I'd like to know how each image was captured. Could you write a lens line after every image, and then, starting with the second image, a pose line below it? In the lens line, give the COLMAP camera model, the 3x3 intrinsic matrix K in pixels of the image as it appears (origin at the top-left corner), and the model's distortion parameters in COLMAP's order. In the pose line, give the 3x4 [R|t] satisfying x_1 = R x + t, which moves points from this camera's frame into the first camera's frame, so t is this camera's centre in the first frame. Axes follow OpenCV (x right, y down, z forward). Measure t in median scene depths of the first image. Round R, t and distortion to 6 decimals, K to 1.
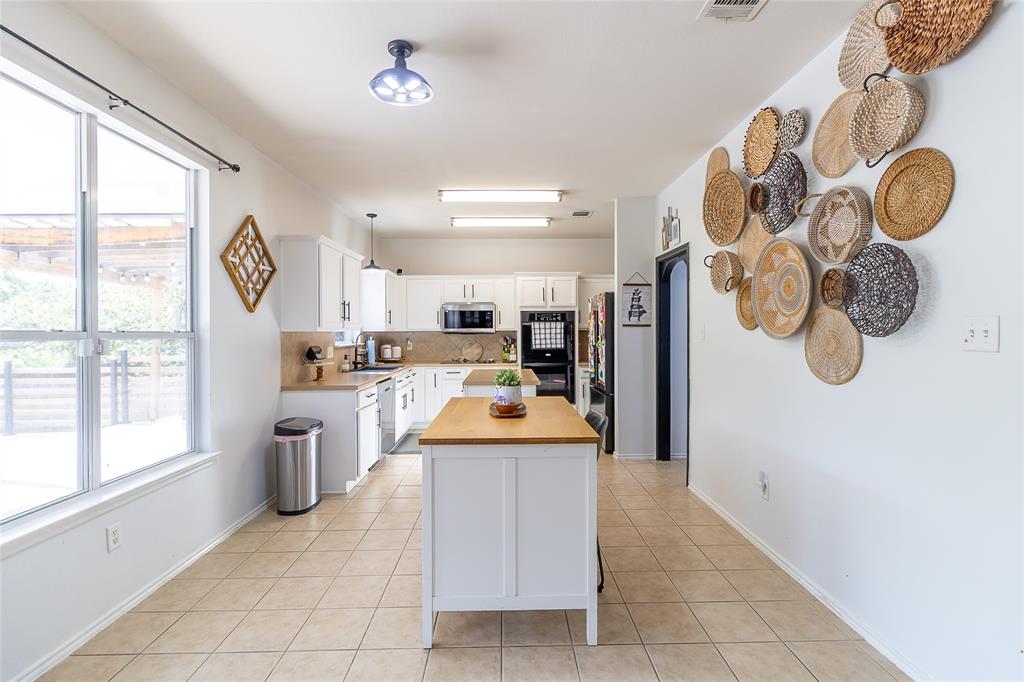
lens RADIAL K [[468.9, 0, 515.4], [0, 468.9, 333.1], [0, 0, 1]] dist [0.002525, 0.000852]
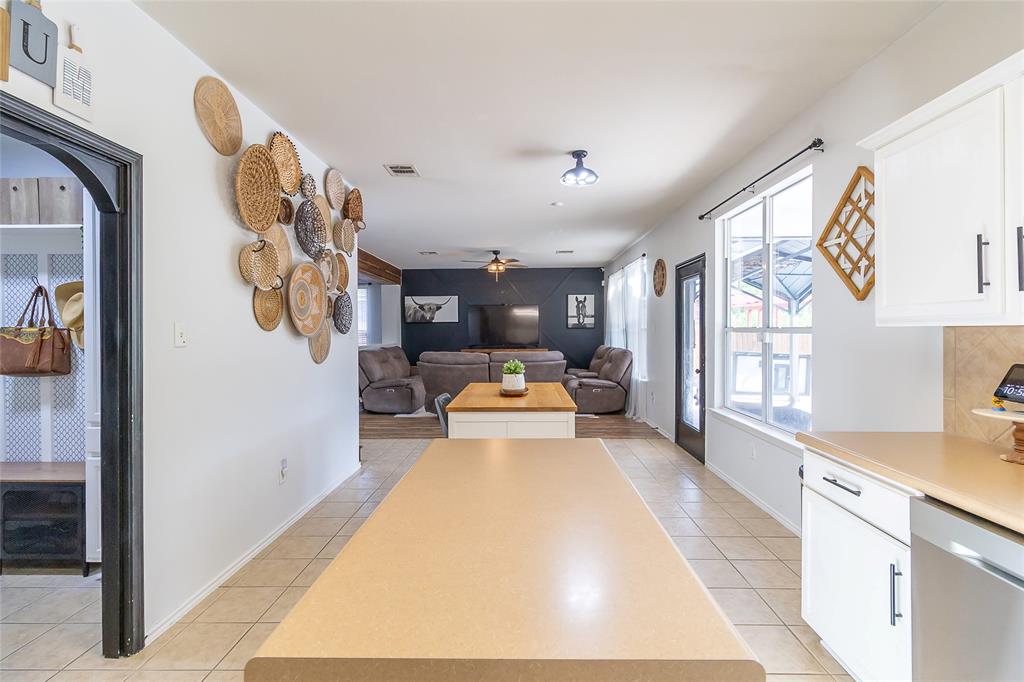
lens RADIAL K [[468.9, 0, 515.4], [0, 468.9, 333.1], [0, 0, 1]] dist [0.002525, 0.000852]
pose [[-0.999292, 0.008789, 0.036570, -0.064661], [0.009187, 0.999900, 0.010729, -0.007620], [-0.036472, 0.011057, -0.999274, 2.110745]]
